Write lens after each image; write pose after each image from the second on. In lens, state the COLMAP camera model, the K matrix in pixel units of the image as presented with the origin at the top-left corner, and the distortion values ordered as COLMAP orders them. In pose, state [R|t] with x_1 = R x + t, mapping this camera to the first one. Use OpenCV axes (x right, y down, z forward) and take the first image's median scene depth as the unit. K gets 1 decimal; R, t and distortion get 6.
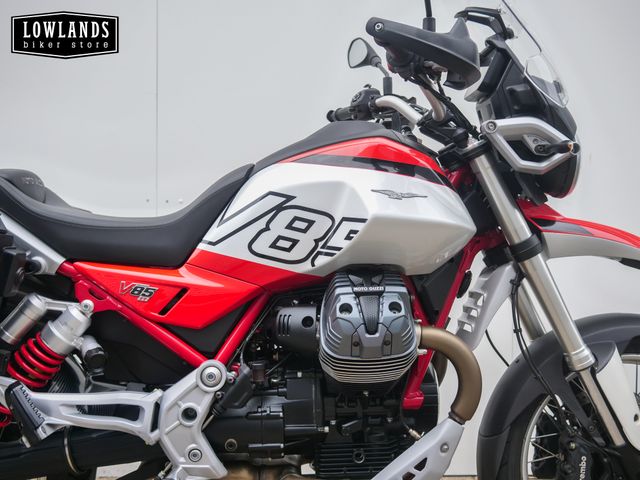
lens RADIAL K [[732.3, 0, 320.0], [0, 732.3, 240.0], [0, 0, 1]] dist [-0.023653, 0.037745]
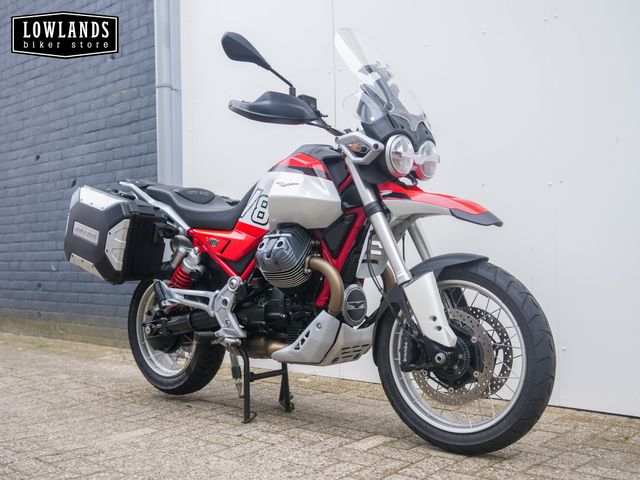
lens RADIAL K [[732.3, 0, 320.0], [0, 732.3, 240.0], [0, 0, 1]] dist [-0.023653, 0.037745]
pose [[0.715082, -0.034741, -0.698176, 1.397146], [0.014961, 0.999296, -0.034401, 0.138774], [0.698880, 0.014154, 0.715099, -0.251978]]
